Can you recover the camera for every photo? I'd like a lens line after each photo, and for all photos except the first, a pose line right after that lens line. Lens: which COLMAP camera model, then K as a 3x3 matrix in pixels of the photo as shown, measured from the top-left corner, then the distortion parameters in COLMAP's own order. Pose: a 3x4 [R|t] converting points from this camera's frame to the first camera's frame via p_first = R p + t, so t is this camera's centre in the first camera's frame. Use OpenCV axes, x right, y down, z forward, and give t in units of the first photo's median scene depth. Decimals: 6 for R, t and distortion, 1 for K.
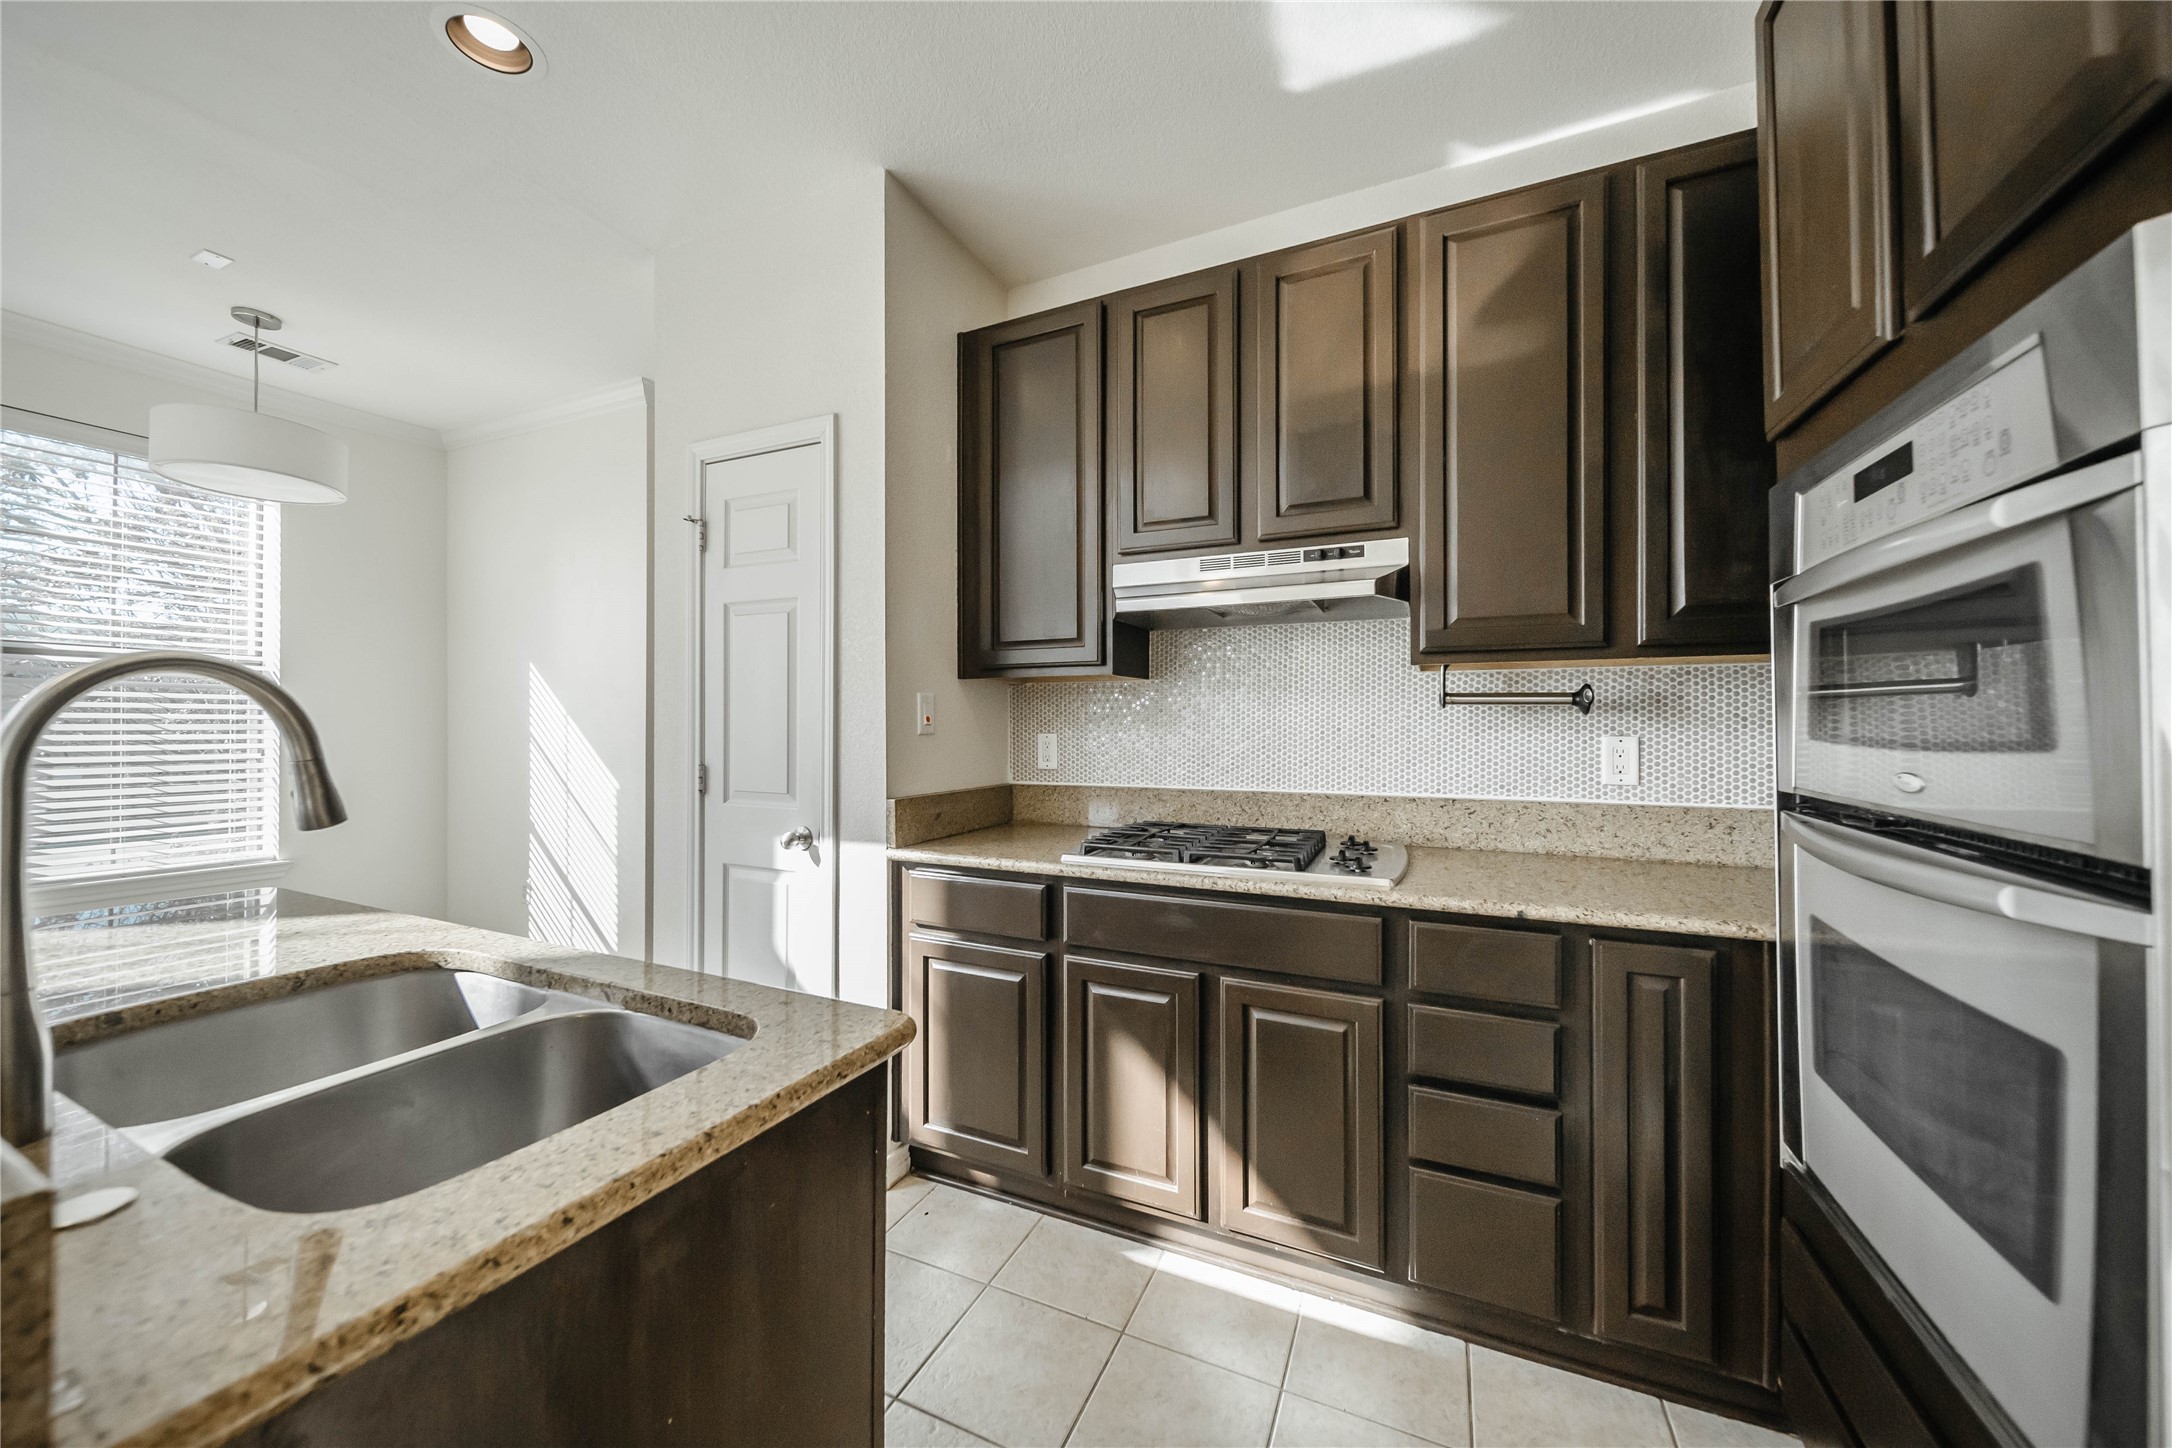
lens RADIAL K [[772.3, 0, 1080.4], [0, 772.3, 719.7], [0, 0, 1]] dist [0.001533, -0.002865]
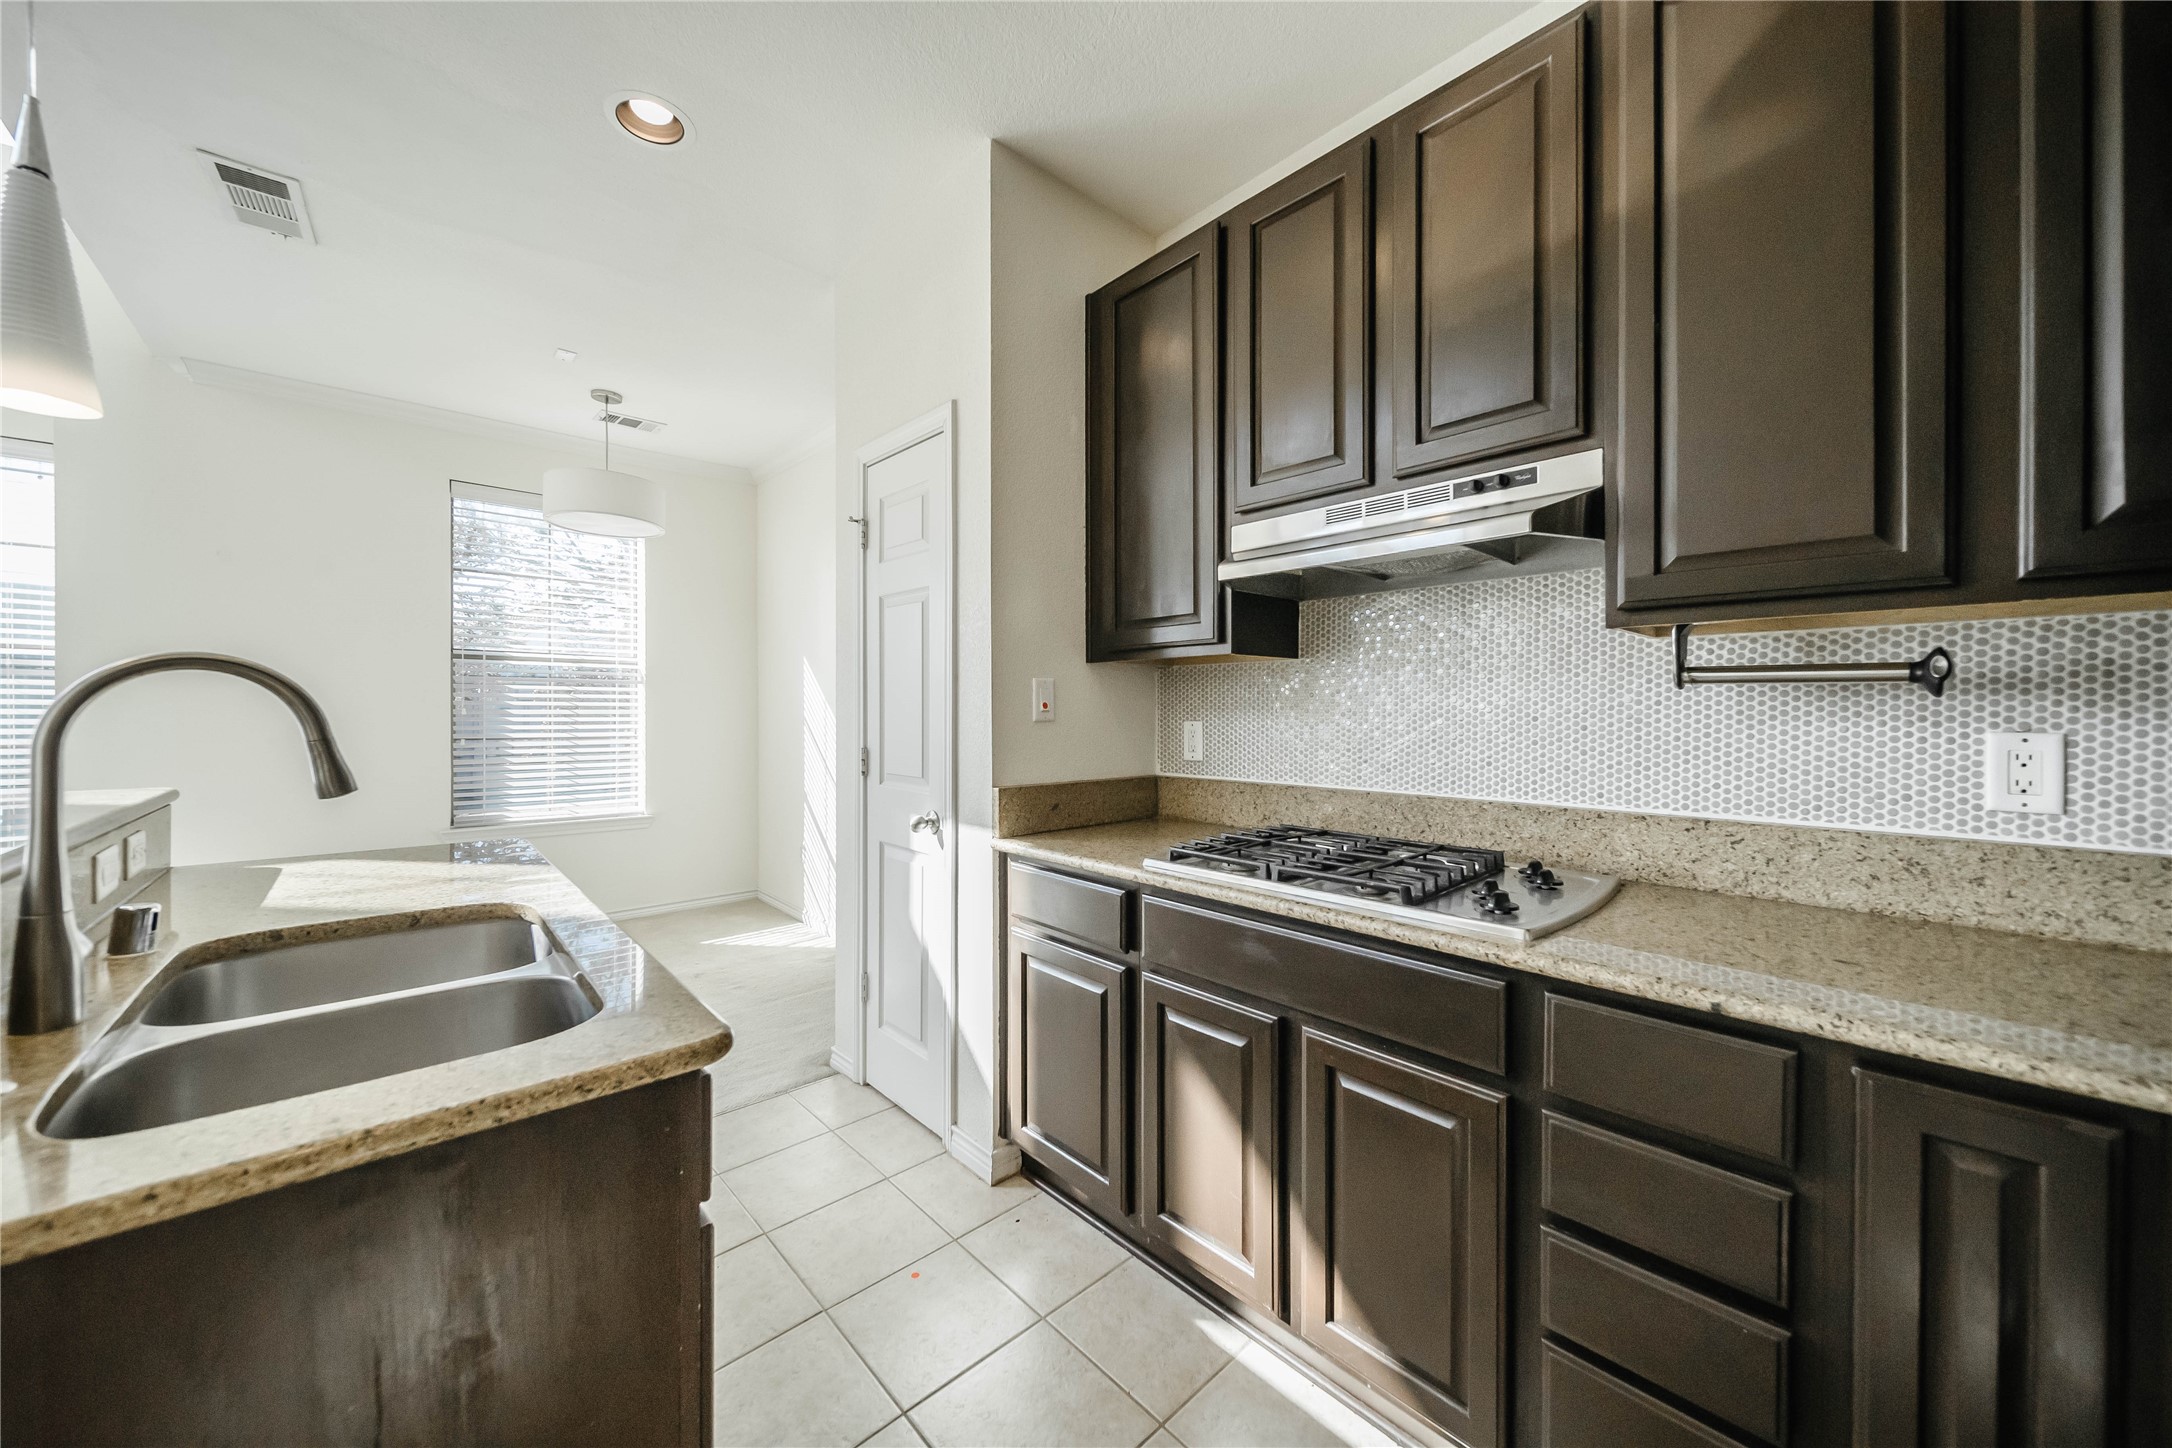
lens RADIAL K [[774.5, 0, 1060.5], [0, 774.5, 712.7], [0, 0, 1]] dist [0.000954, -0.001959]
pose [[0.922780, 0.002691, -0.385319, 0.224282], [0.000705, 0.999962, 0.008672, 0.000019], [0.385328, -0.008274, 0.922743, 0.141260]]
